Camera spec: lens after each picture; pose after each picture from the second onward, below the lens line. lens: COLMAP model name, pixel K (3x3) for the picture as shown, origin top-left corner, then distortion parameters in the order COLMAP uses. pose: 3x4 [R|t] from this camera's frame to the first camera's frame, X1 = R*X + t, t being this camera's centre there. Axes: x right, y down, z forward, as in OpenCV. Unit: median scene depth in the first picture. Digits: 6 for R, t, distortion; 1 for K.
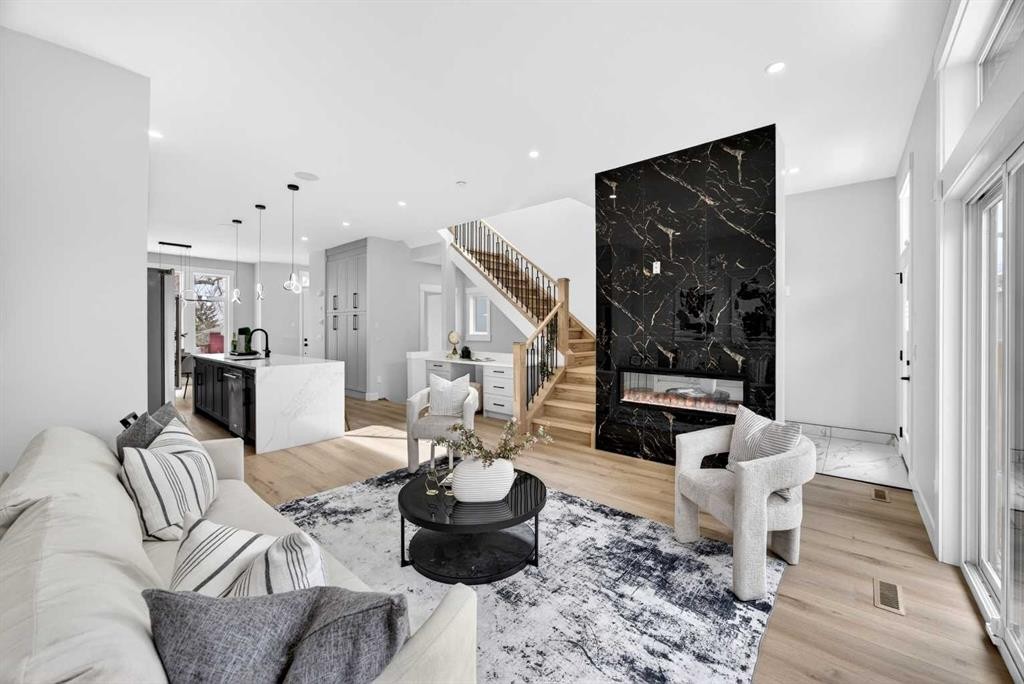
lens RADIAL K [[390.5, 0, 512.9], [0, 390.5, 334.0], [0, 0, 1]] dist [-0.023285, 0.005095]
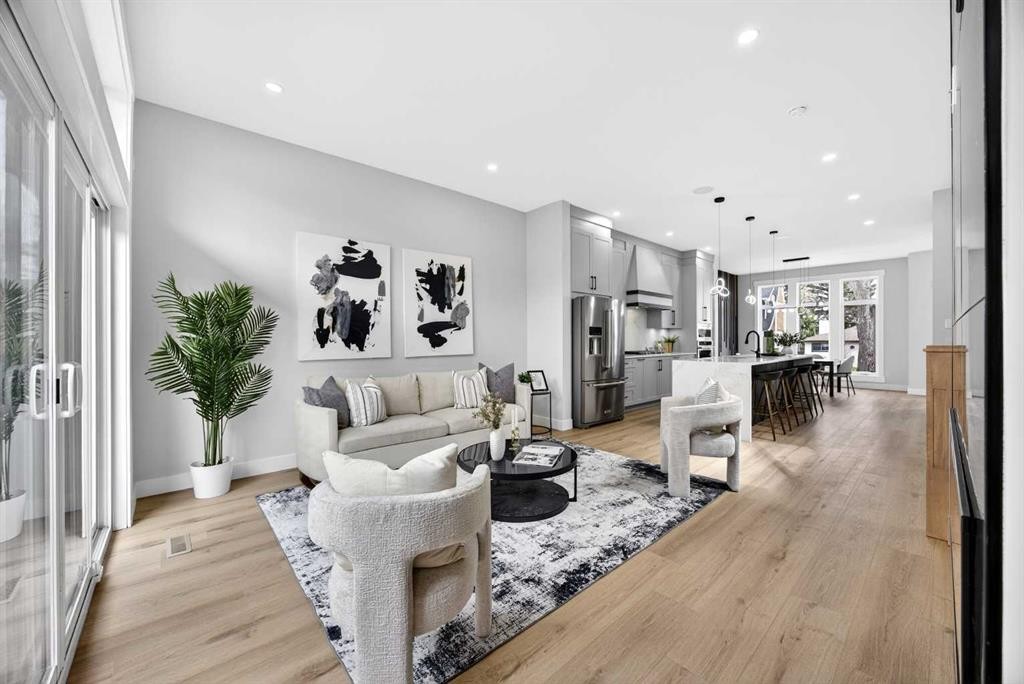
lens RADIAL K [[390.5, 0, 524.6], [0, 390.5, 339.6], [0, 0, 1]] dist [-0.023285, 0.005095]
pose [[-0.110707, 0.000252, -0.993853, 0.975487], [-0.002271, 0.999997, 0.000506, 0.035733], [0.993850, 0.002313, -0.110706, 1.008911]]
